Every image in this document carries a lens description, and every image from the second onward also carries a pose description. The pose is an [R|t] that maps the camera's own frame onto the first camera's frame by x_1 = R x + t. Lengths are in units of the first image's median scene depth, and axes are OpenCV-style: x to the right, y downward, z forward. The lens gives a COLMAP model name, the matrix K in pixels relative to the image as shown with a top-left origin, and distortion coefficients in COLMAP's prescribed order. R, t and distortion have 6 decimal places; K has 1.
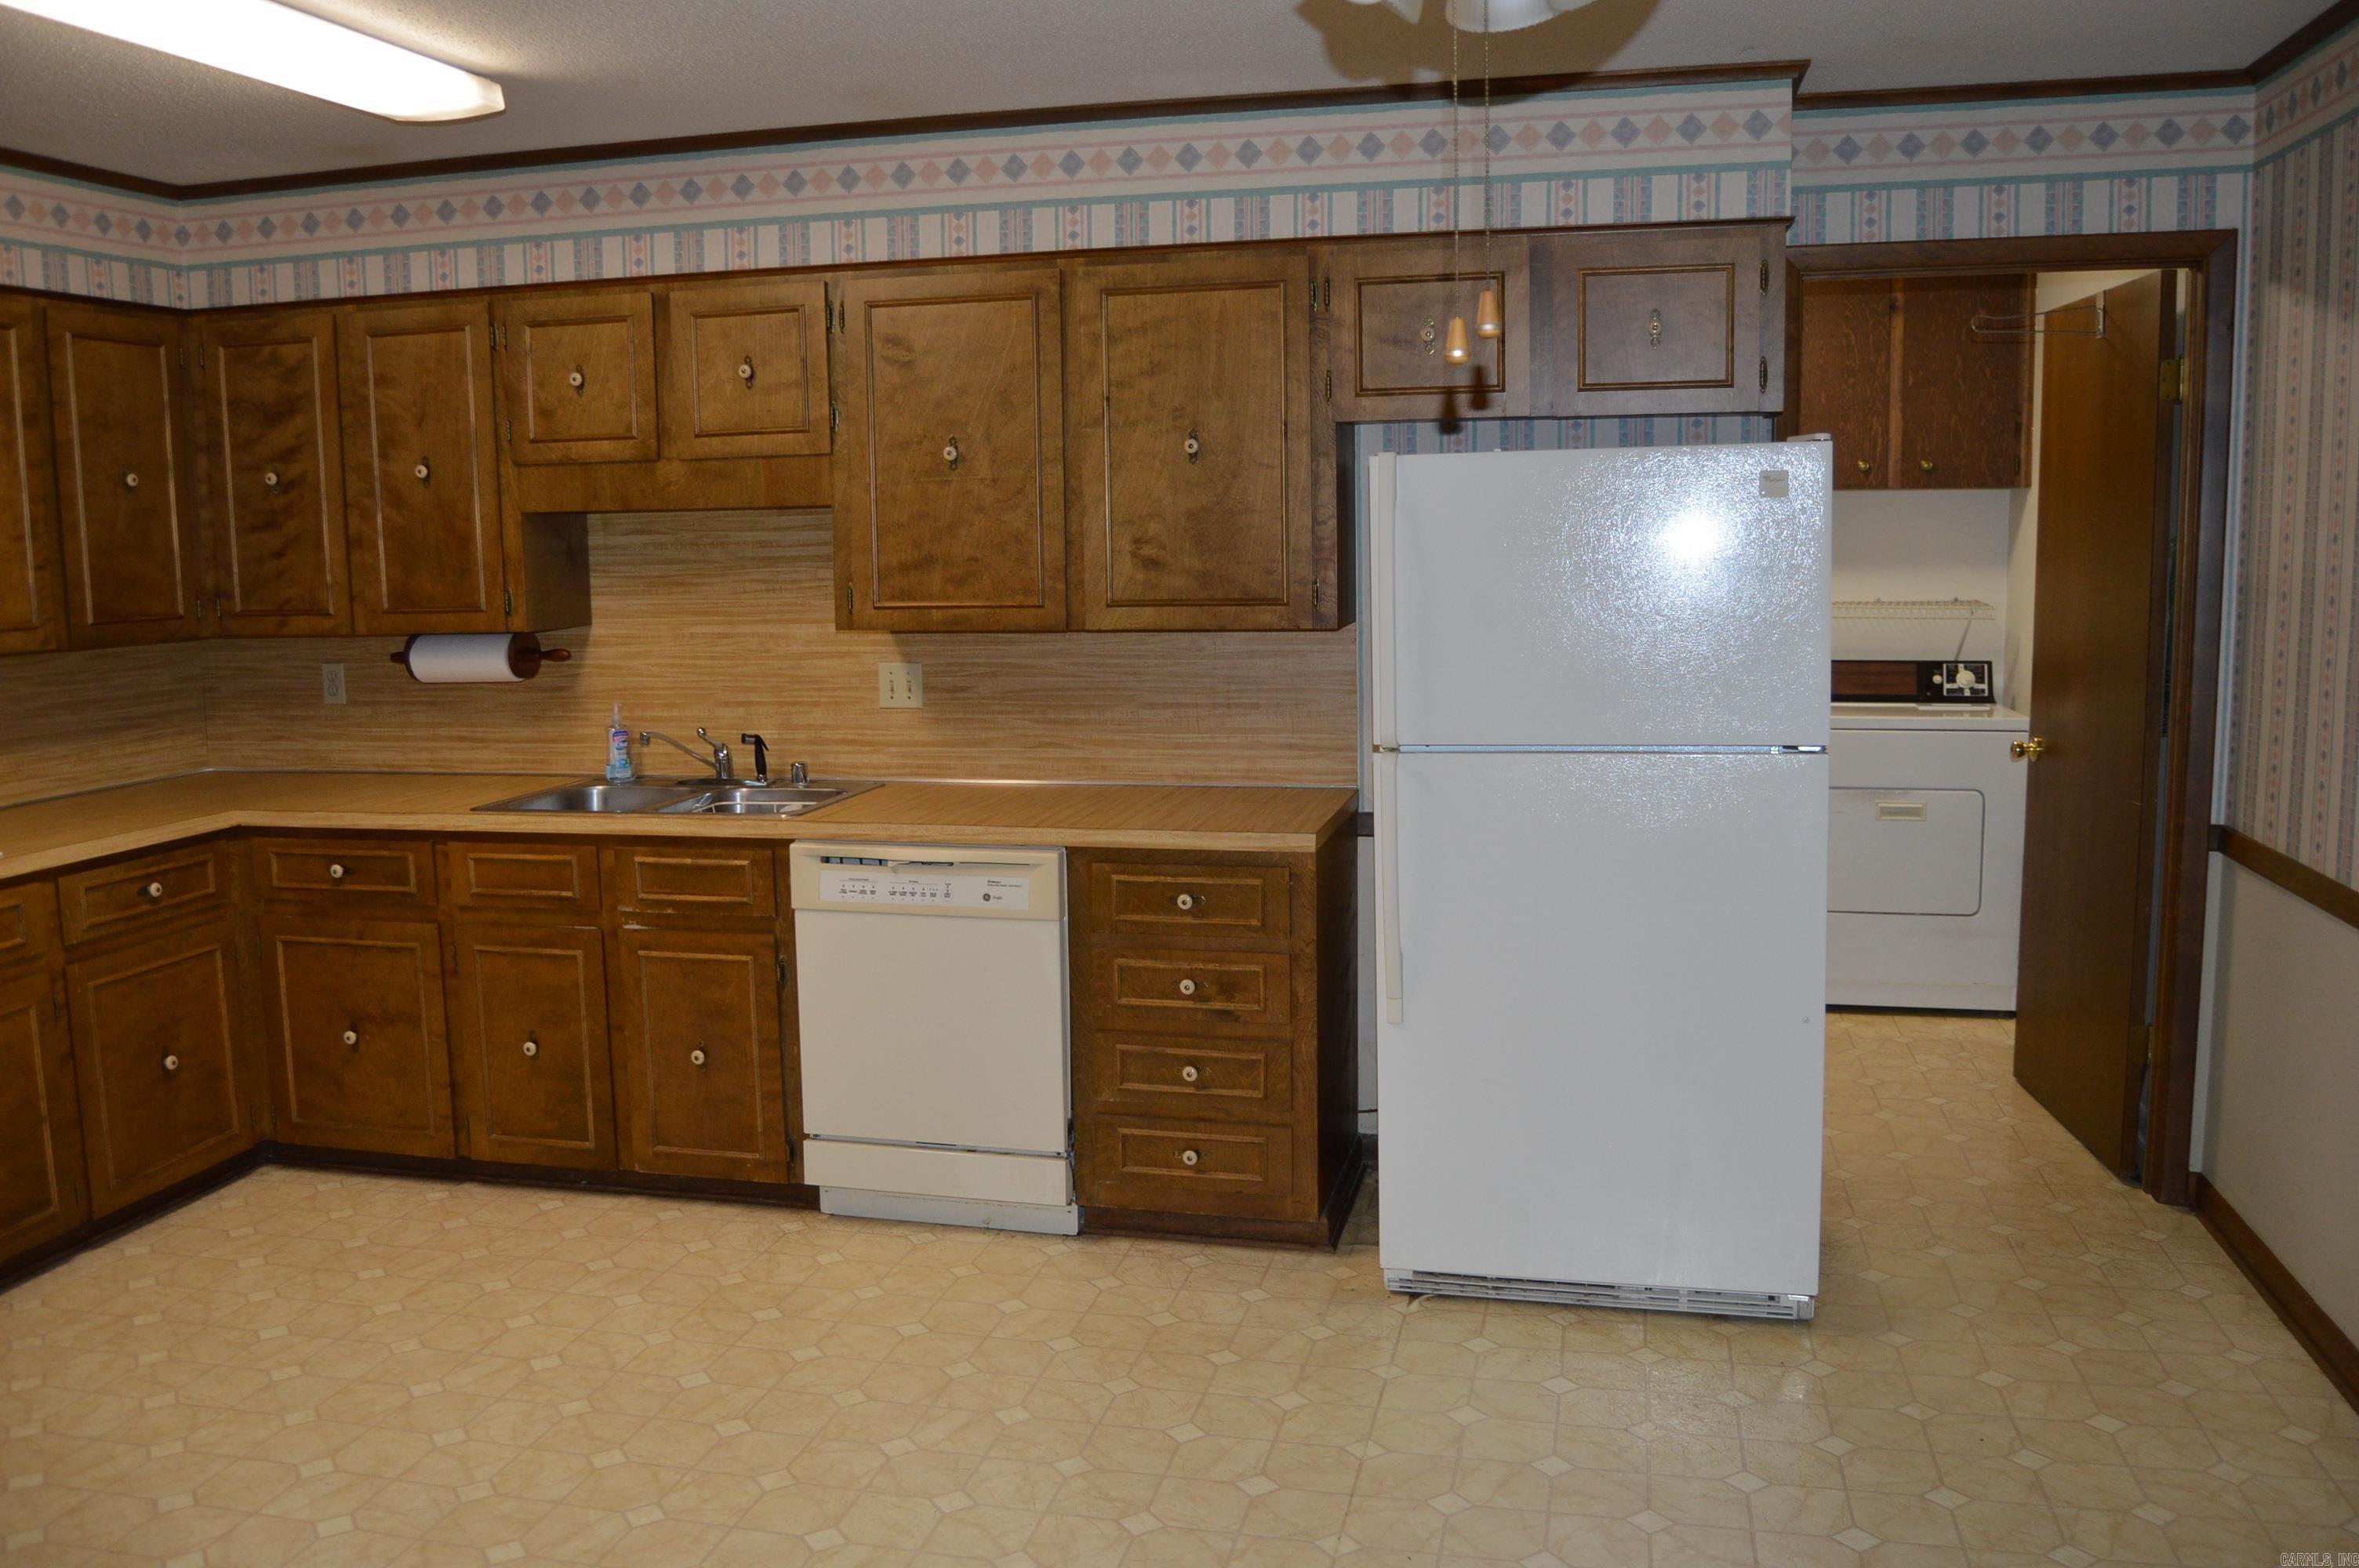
lens RADIAL K [[1870.5, 0, 1172.6], [0, 1870.5, 775.1], [0, 0, 1]] dist [-0.096529, 0.041295]
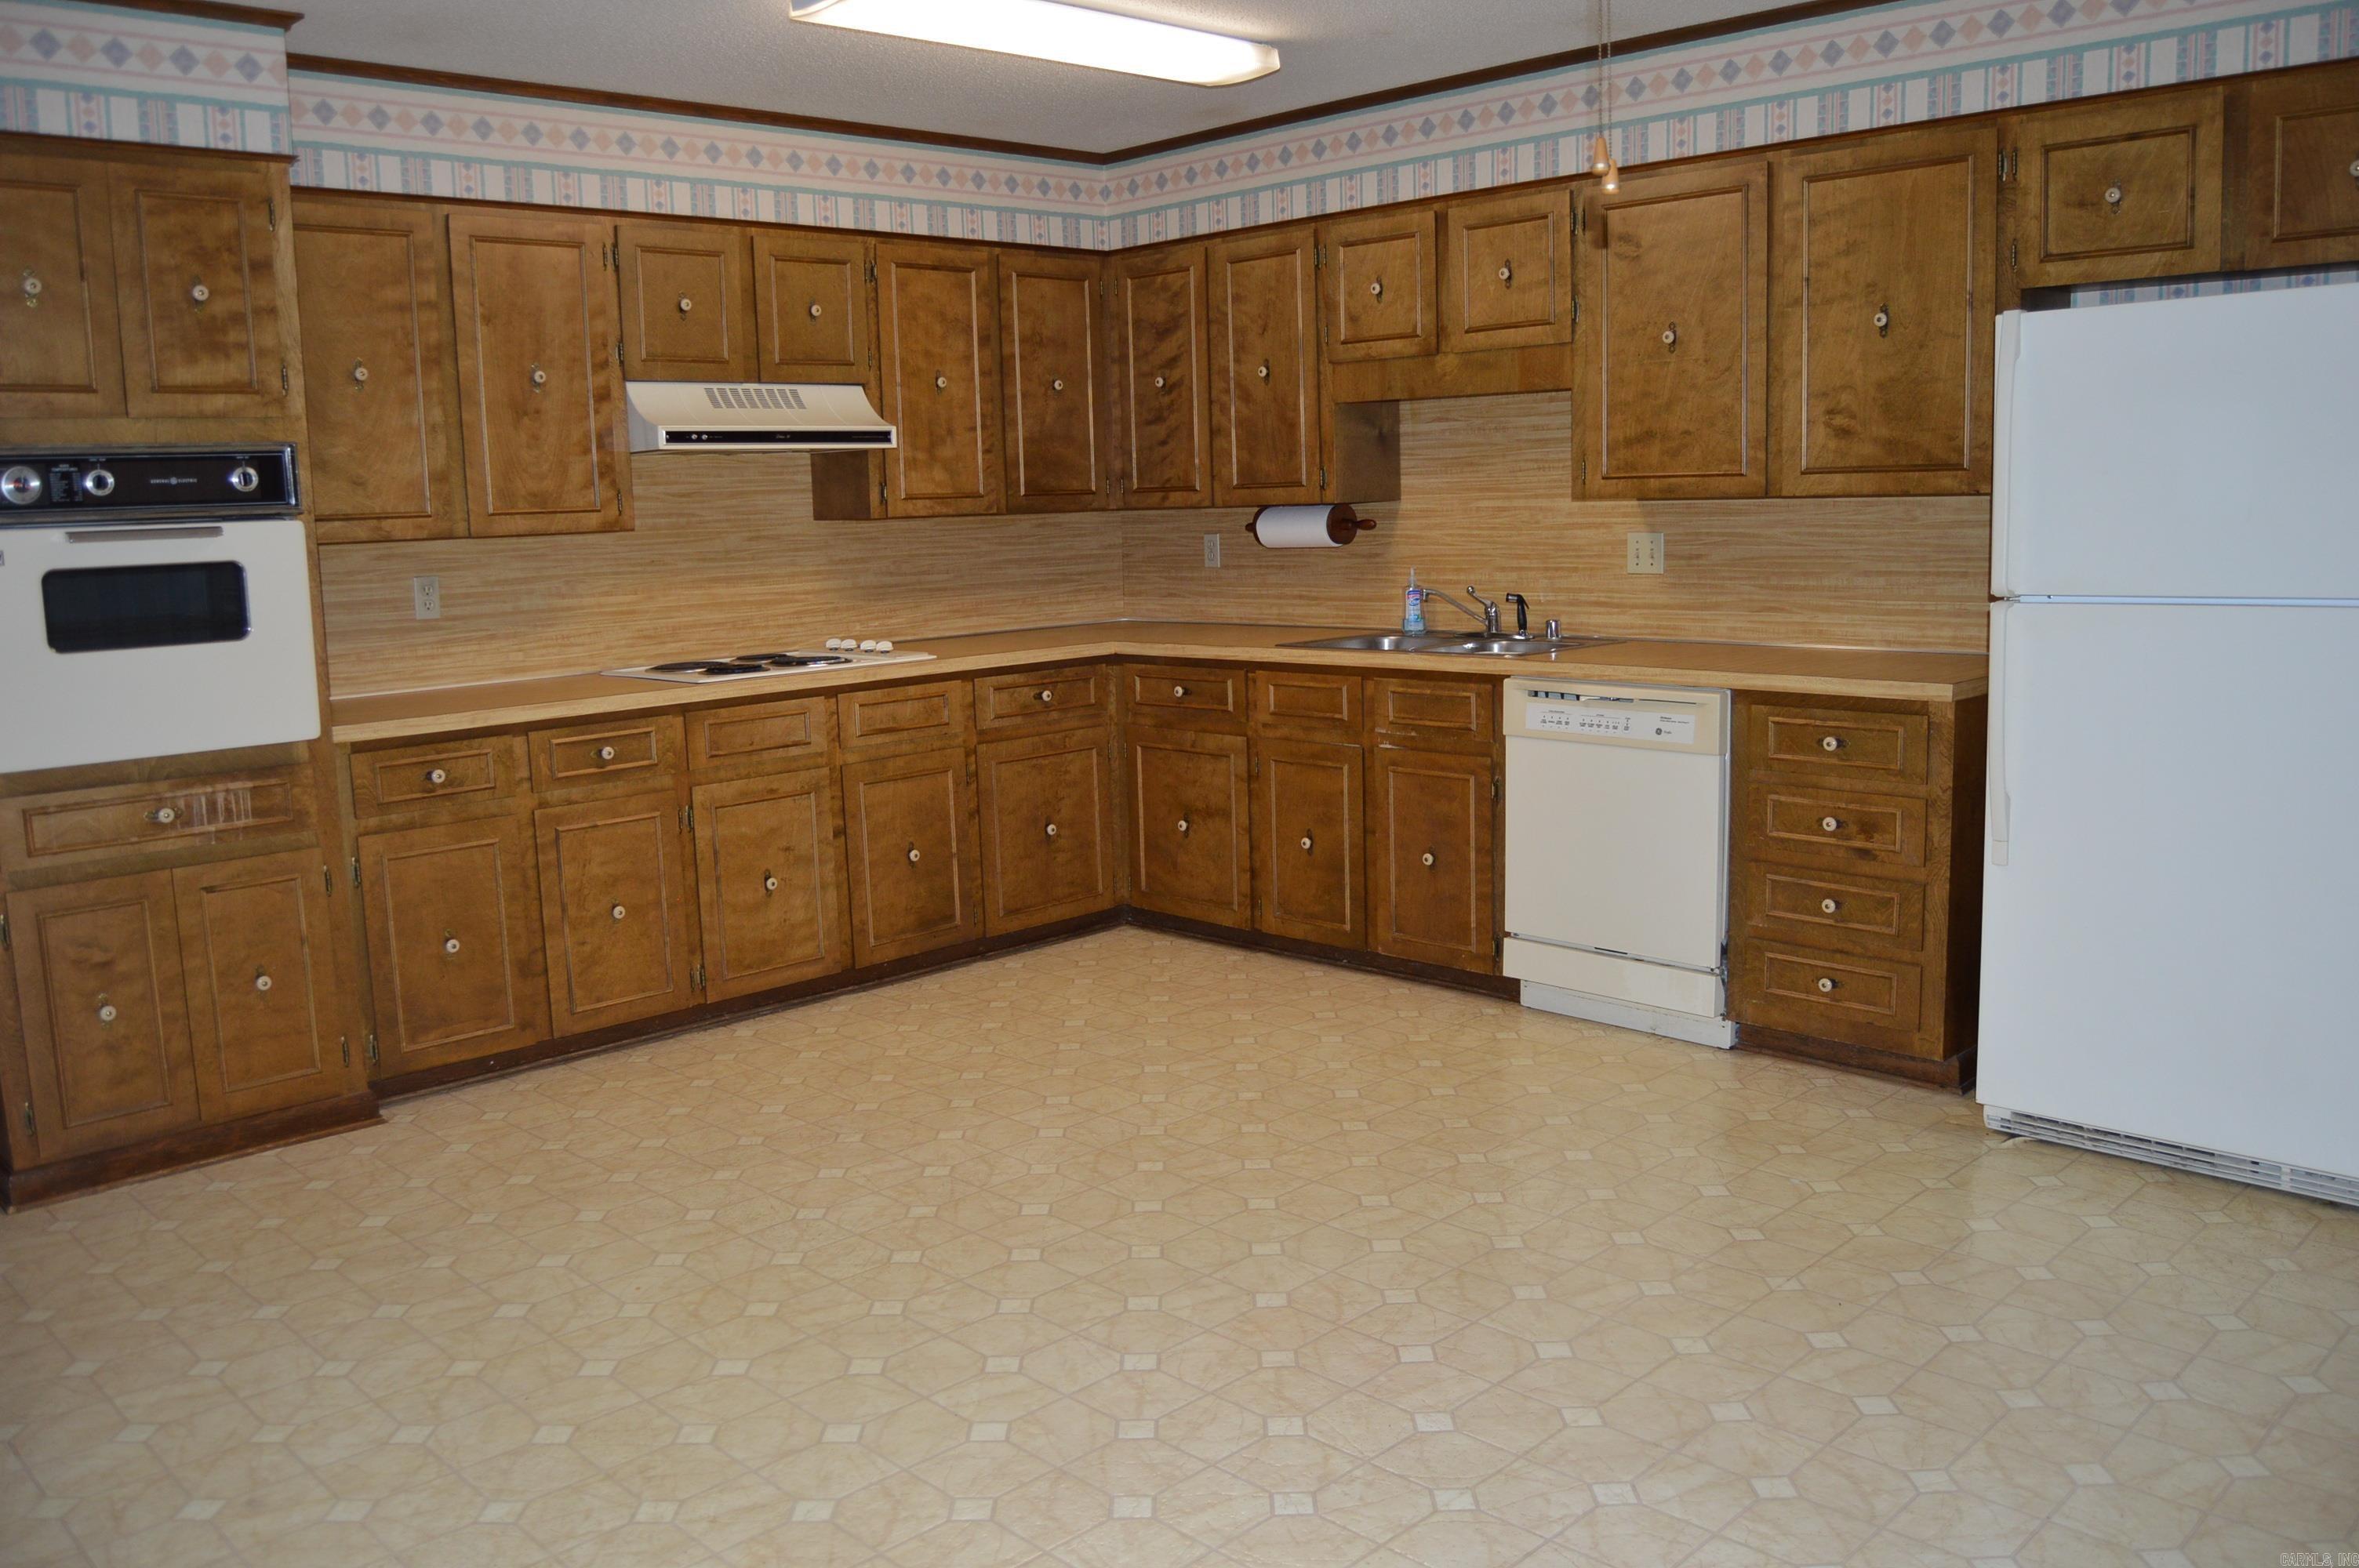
lens RADIAL K [[1870.5, 0, 1172.6], [0, 1870.5, 775.1], [0, 0, 1]] dist [-0.096529, 0.041295]
pose [[0.847640, 0.069772, -0.525964, 0.226187], [-0.053319, 0.997499, 0.046395, 0.051960], [0.527886, -0.011282, 0.849240, -0.093524]]
